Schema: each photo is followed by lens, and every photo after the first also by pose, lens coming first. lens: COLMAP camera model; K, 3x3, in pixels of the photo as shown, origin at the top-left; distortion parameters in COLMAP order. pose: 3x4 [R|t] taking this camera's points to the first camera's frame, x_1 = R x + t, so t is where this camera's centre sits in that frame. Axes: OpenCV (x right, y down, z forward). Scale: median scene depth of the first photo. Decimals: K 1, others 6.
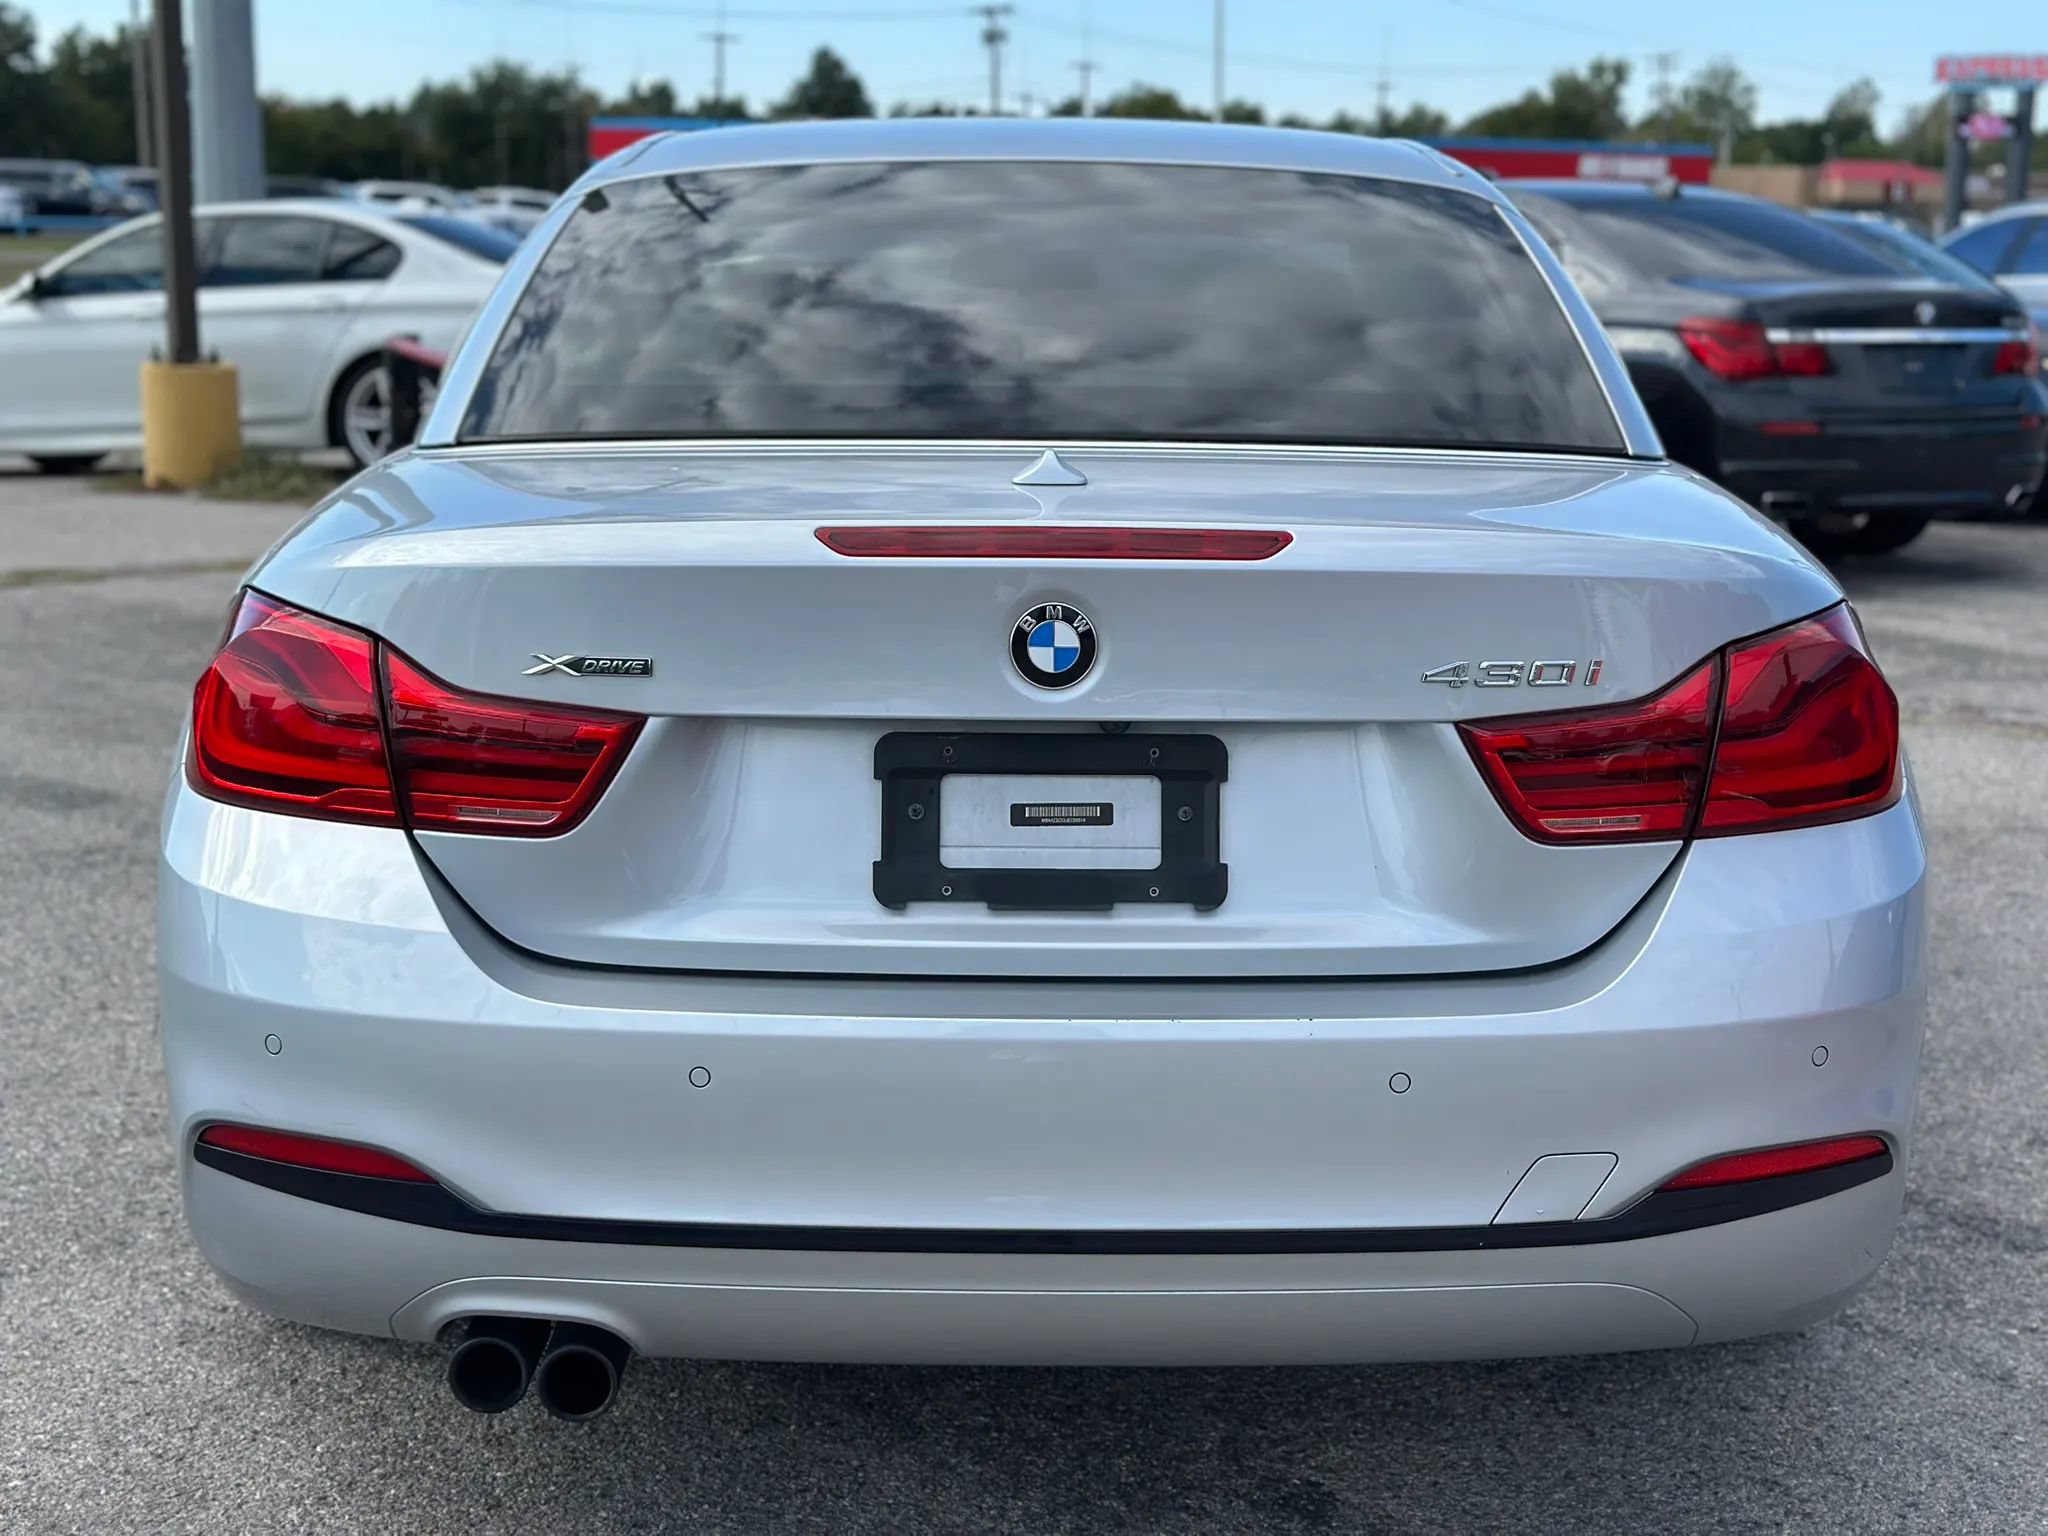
lens RADIAL K [[2880.3, 0, 1037.4], [0, 2880.3, 755.8], [0, 0, 1]] dist [0.116084, 0.000000]
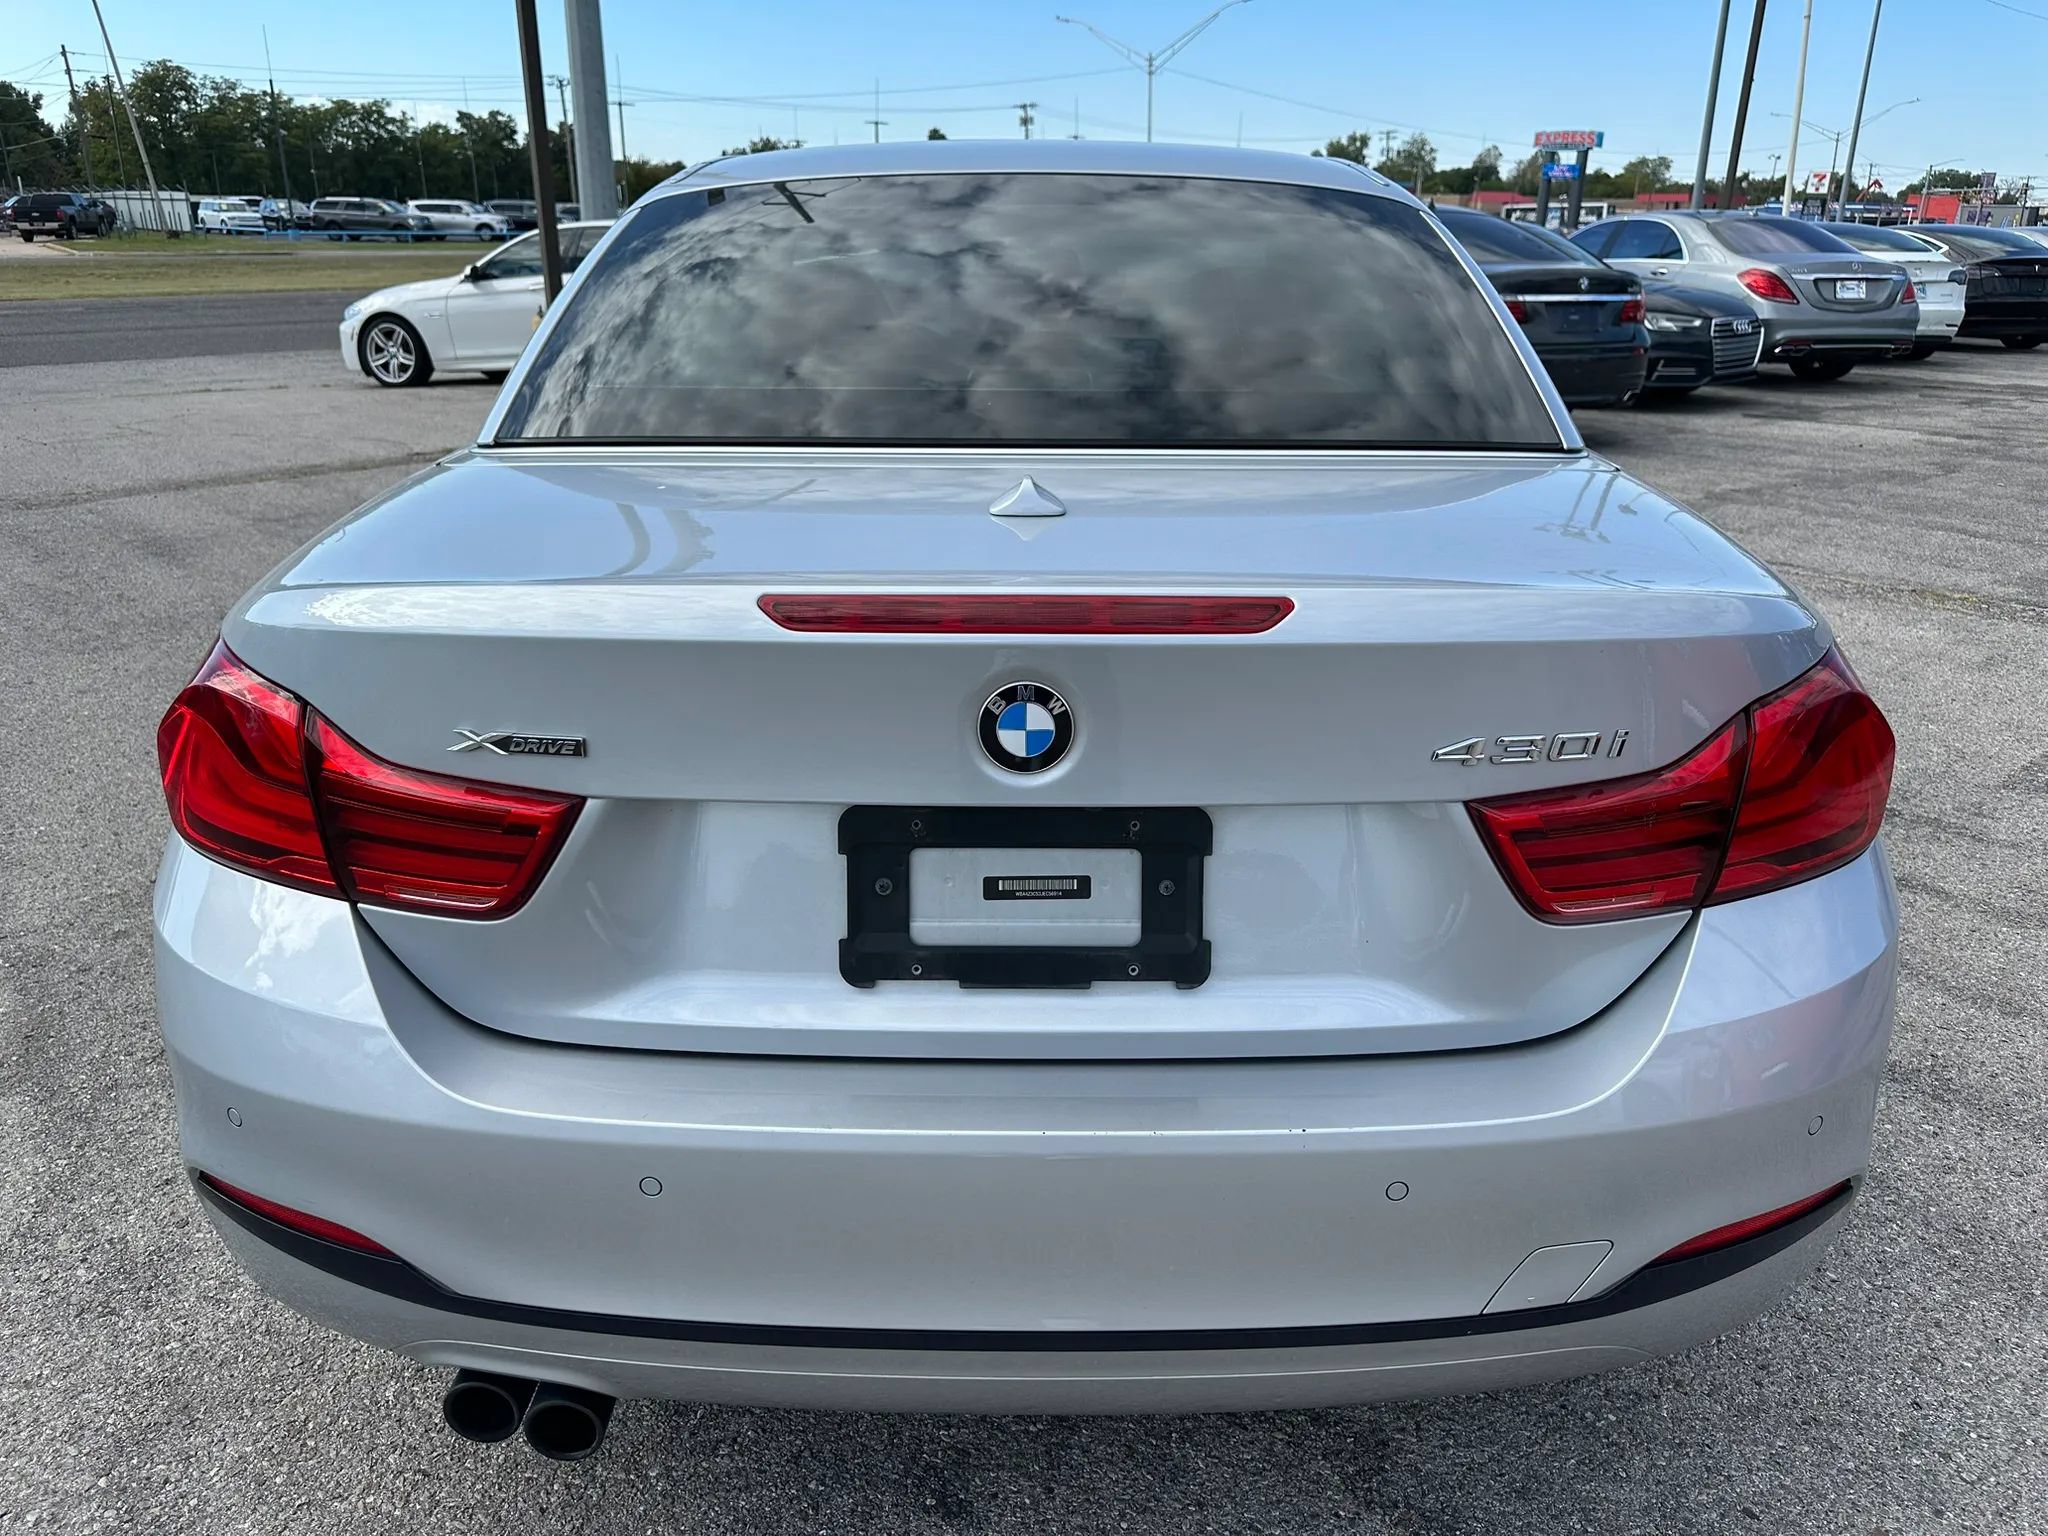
lens RADIAL K [[1465.3, 0, 1028.4], [0, 1465.3, 765.2], [0, 0, 1]] dist [0.016633, -0.021019]
pose [[0.999882, -0.001055, -0.015348, 0.013091], [0.003631, 0.985646, 0.168789, -0.100519], [0.014950, -0.168825, 0.985533, 0.533164]]
